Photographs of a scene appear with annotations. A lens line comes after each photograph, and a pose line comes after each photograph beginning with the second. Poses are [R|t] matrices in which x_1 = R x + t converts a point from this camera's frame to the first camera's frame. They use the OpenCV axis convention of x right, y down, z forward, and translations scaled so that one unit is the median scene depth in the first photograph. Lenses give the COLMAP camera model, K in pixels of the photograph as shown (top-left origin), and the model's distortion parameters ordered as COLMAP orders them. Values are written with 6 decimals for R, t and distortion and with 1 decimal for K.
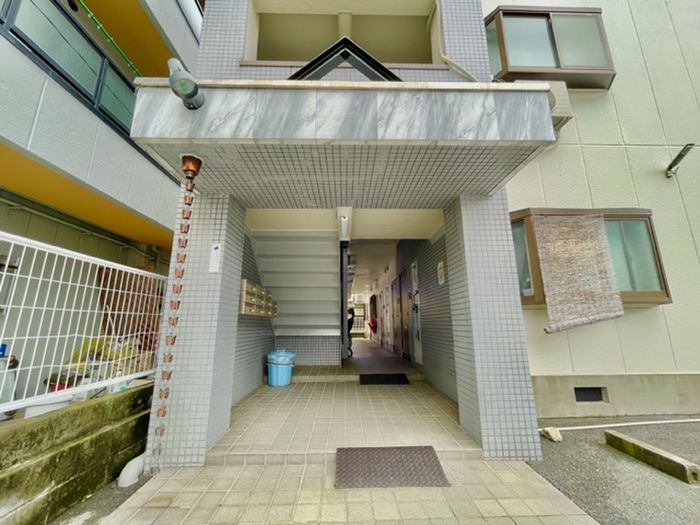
lens RADIAL K [[285.2, 0, 351.6], [0, 285.2, 263.8], [0, 0, 1]] dist [-0.001834, 0.000228]
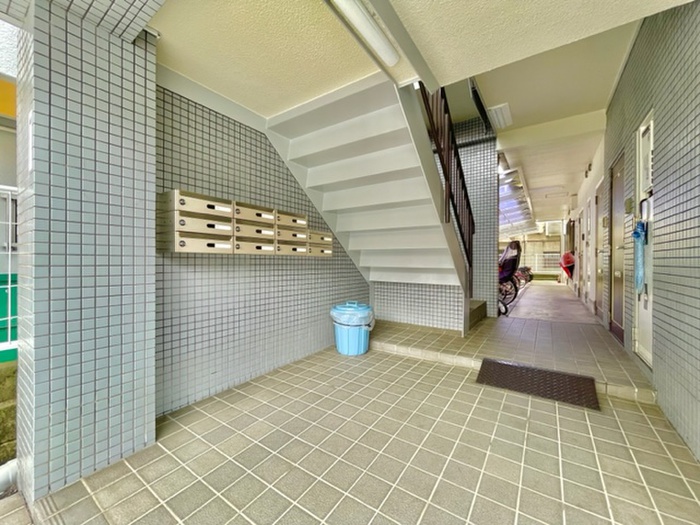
lens RADIAL K [[285.2, 0, 351.6], [0, 285.2, 263.8], [0, 0, 1]] dist [-0.001834, 0.000228]
pose [[0.810618, 0.008371, -0.585515, 0.121731], [0.117356, 0.977289, 0.176445, 0.075482], [0.573695, -0.211744, 0.791226, 0.405300]]
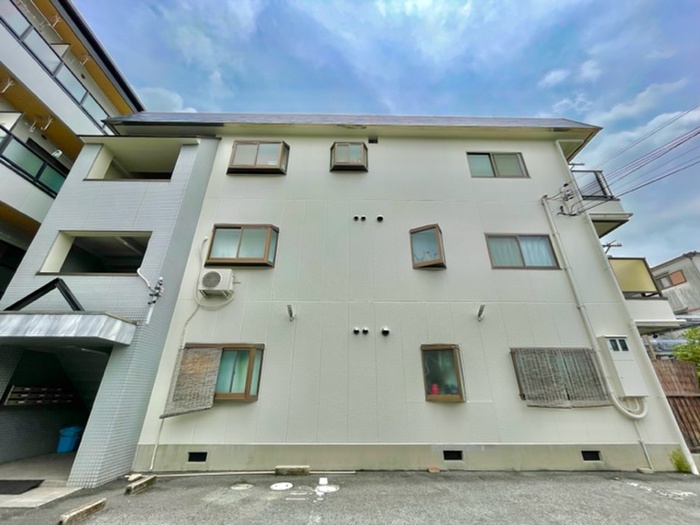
lens RADIAL K [[285.2, 0, 351.6], [0, 285.2, 263.8], [0, 0, 1]] dist [-0.001834, 0.000228]
pose [[0.999916, 0.001963, -0.012813, 1.037391], [-0.004738, 0.975416, -0.220323, -0.177860], [0.012065, 0.220365, 0.975343, -0.539337]]
